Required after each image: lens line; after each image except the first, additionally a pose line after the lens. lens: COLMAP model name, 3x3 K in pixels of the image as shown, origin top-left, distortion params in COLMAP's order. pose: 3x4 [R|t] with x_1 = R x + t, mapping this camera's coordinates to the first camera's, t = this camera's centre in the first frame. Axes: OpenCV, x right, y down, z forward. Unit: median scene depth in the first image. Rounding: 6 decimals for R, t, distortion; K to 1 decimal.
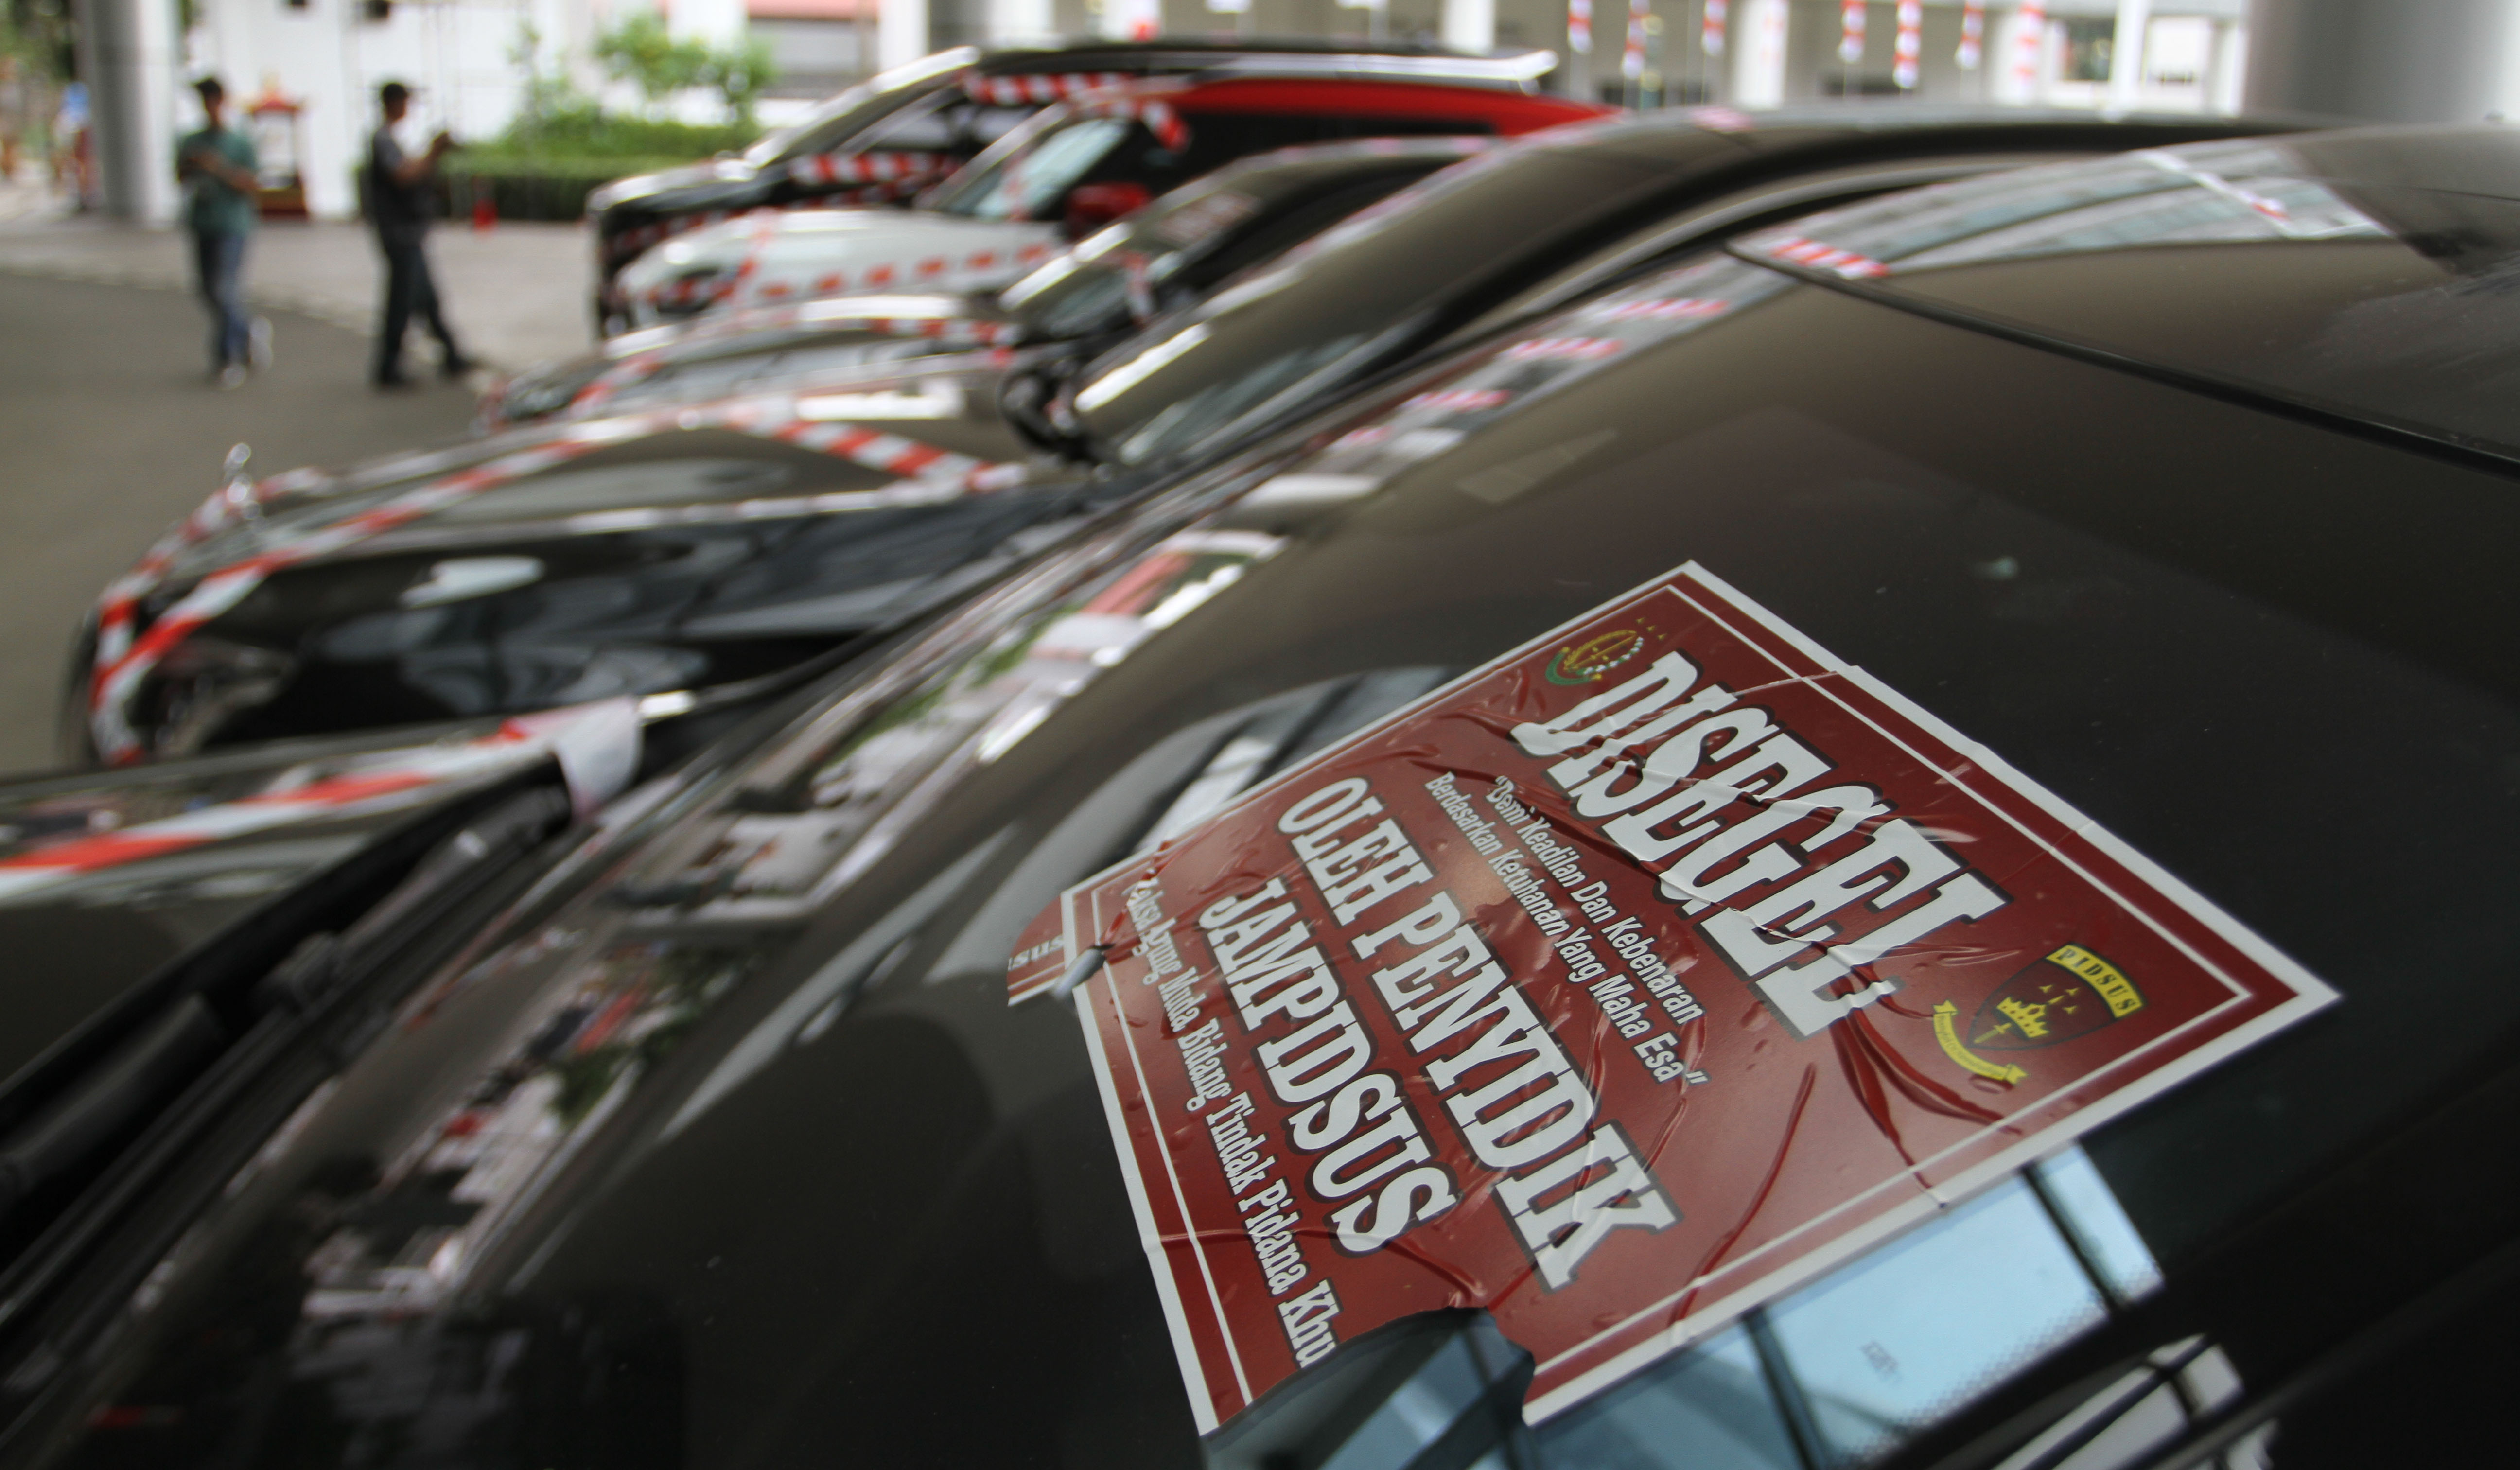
lens RADIAL K [[2351.3, 0, 1258.9], [0, 2351.3, 736.0], [0, 0, 1]] dist [-0.061991, 0.000000]
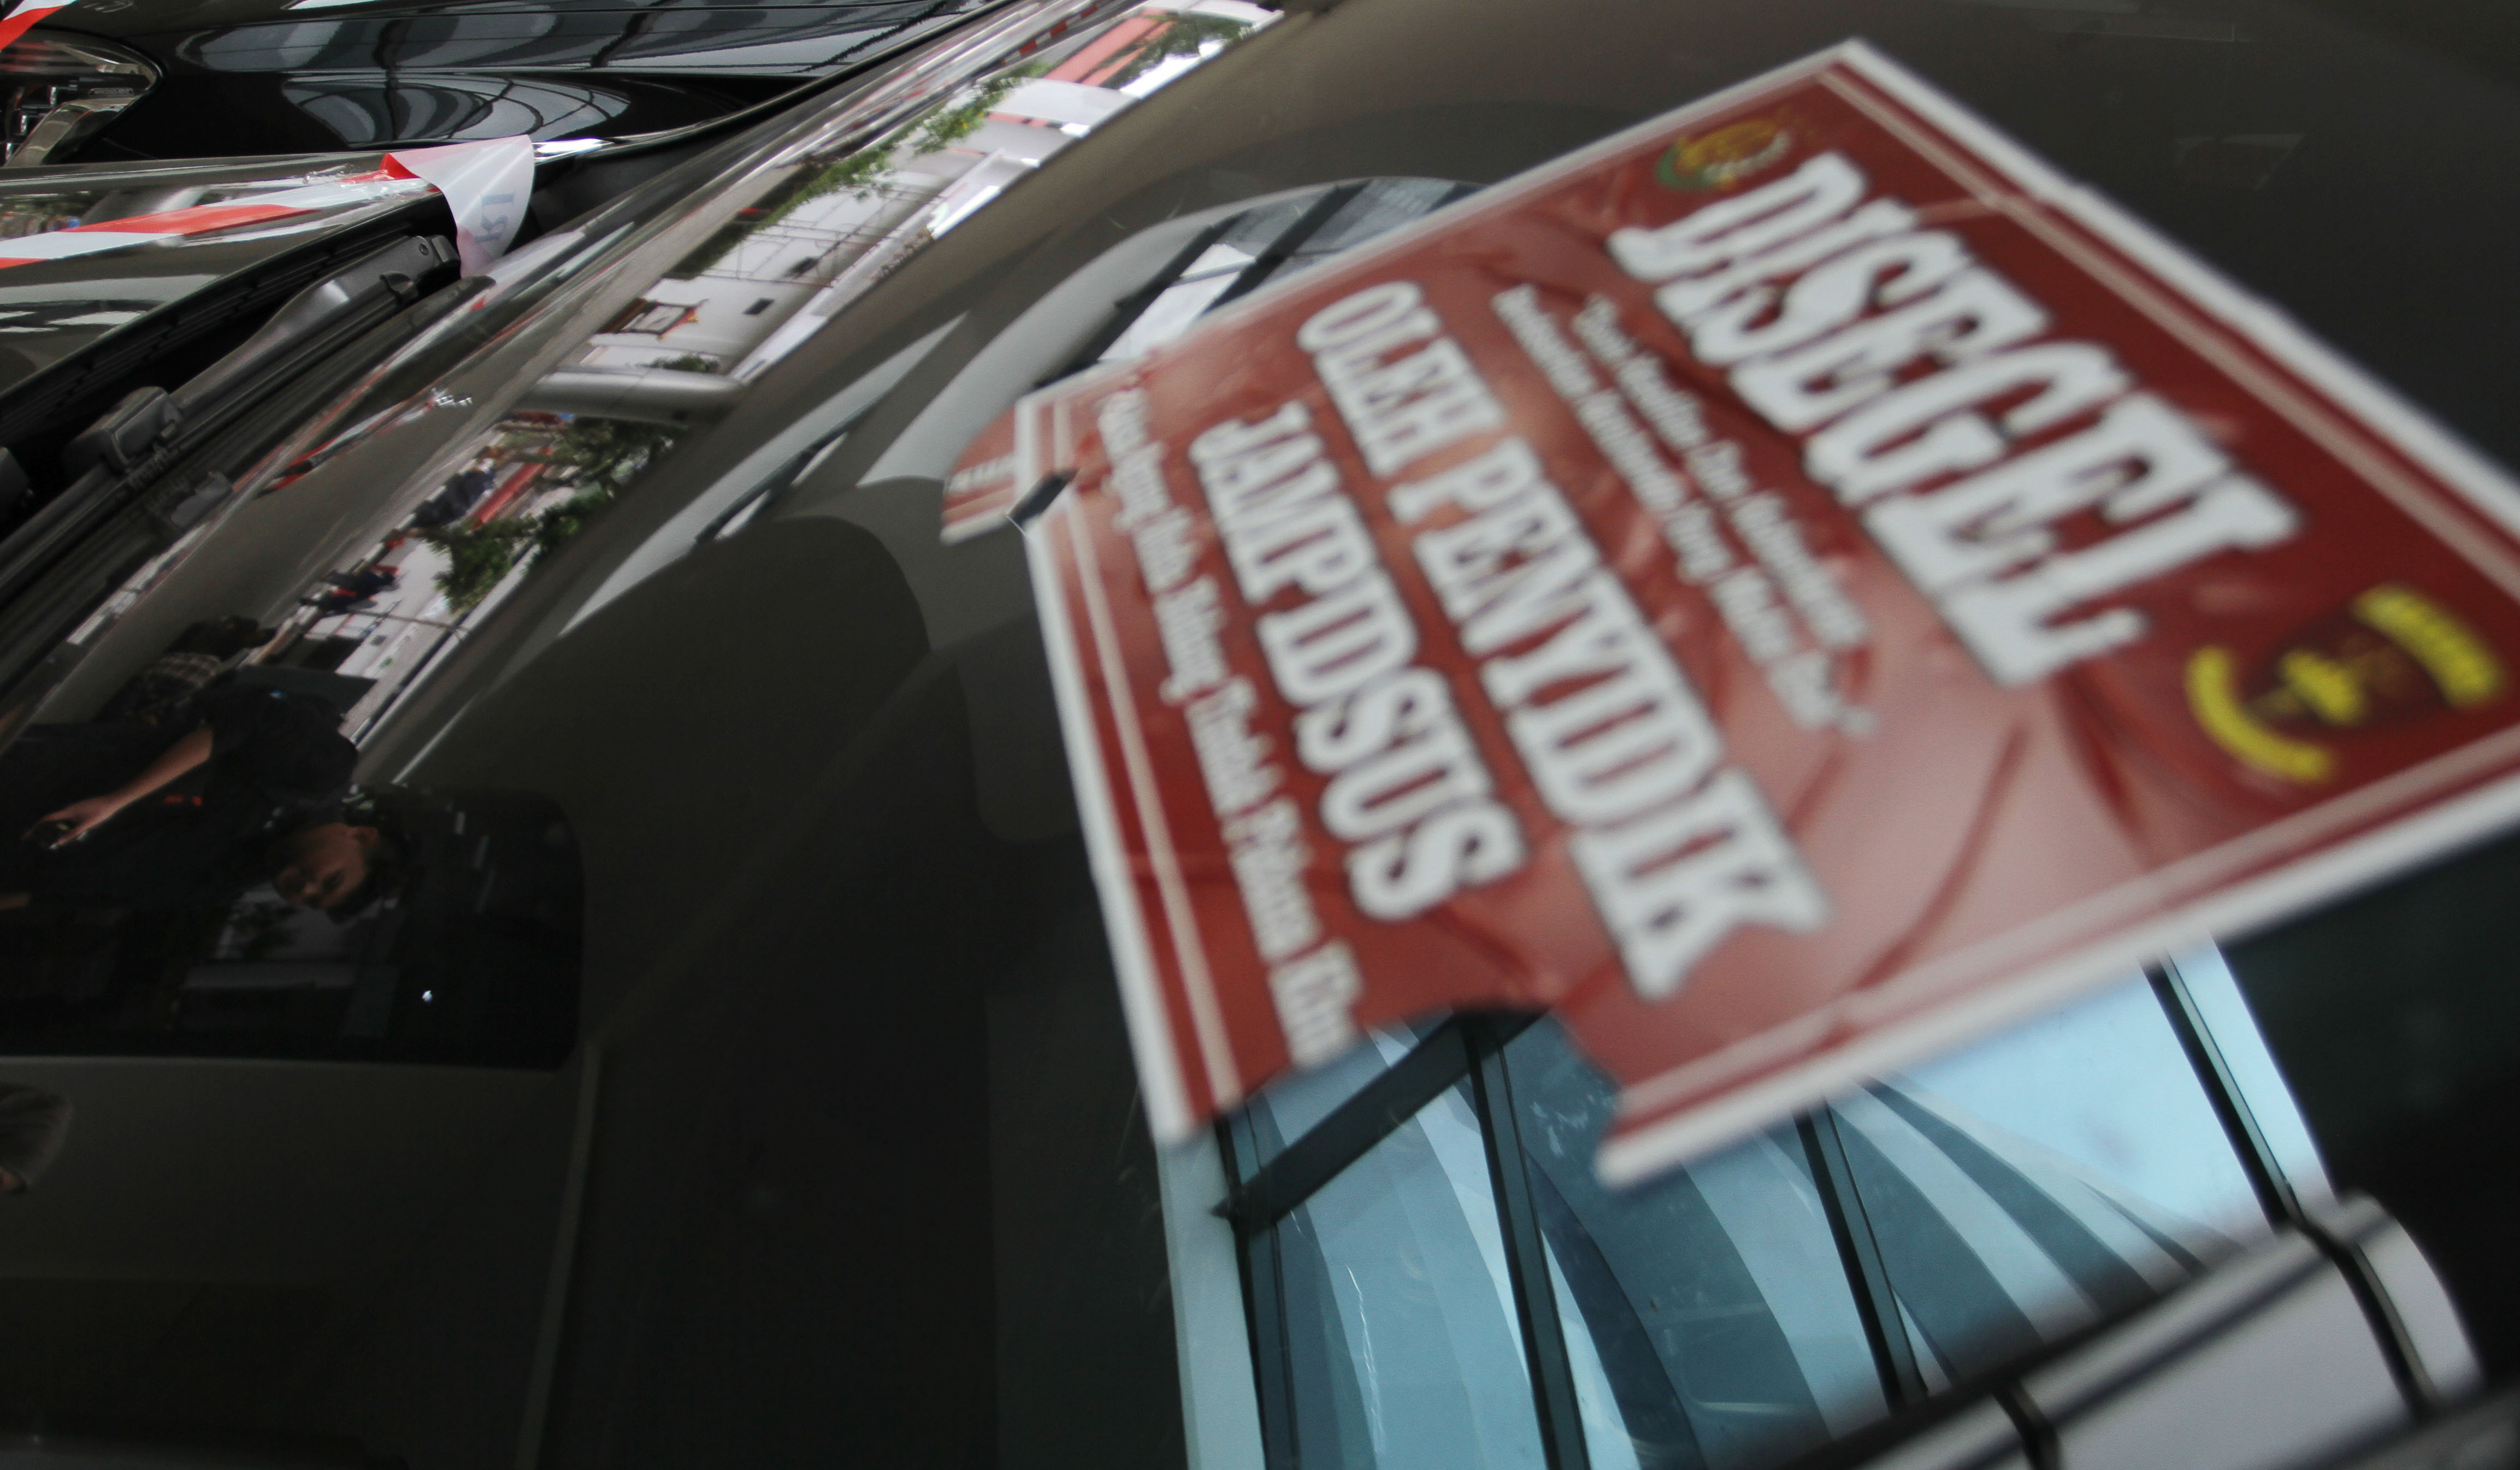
lens RADIAL K [[2351.2, 0, 1262.7], [0, 2351.2, 740.6], [0, 0, 1]] dist [-0.061991, 0.000000]
pose [[0.996551, 0.074414, 0.036715, -0.023201], [-0.080386, 0.975513, 0.204723, 0.010135], [-0.020581, -0.206969, 0.978131, 0.208129]]
